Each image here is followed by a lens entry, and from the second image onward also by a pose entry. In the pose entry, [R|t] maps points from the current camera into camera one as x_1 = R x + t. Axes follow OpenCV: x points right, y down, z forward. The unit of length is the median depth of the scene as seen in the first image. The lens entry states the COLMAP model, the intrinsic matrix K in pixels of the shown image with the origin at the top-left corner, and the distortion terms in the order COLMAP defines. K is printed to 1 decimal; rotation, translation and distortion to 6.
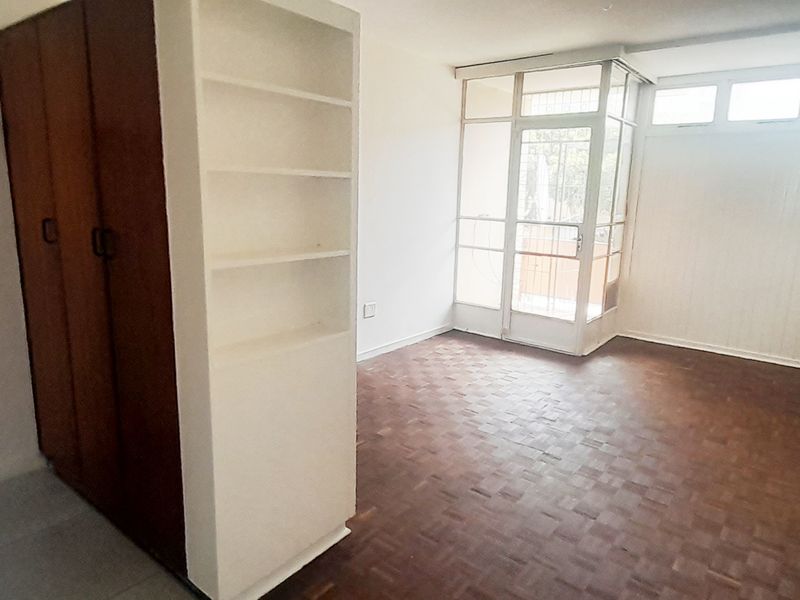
lens RADIAL K [[535.1, 0, 400.0], [0, 535.1, 300.0], [0, 0, 1]] dist [0.000641, 0.001883]
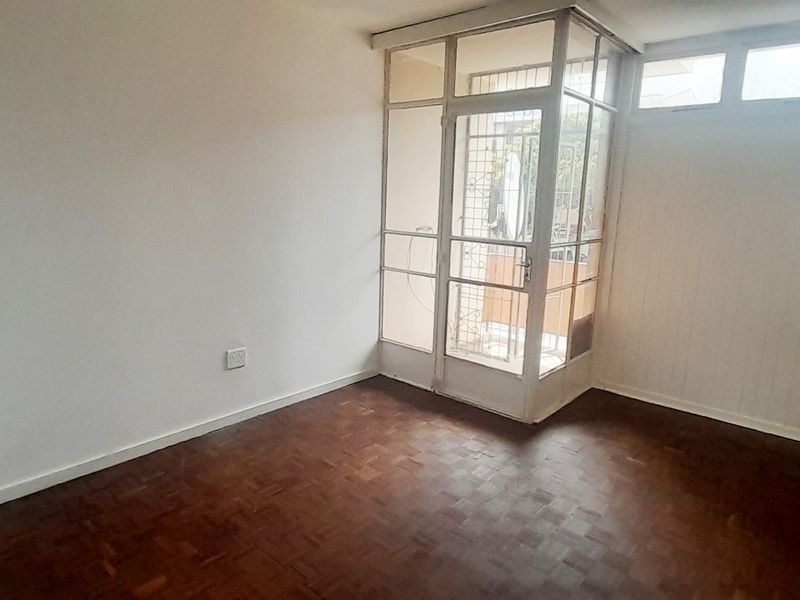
lens RADIAL K [[528.9, 0, 400.0], [0, 528.9, 300.0], [0, 0, 1]] dist [0.003810, -0.000826]
pose [[0.998807, 0.012935, -0.047080, 0.184360], [-0.013371, 0.999871, -0.008951, -0.053065], [0.046958, 0.009570, 0.998851, 0.259999]]
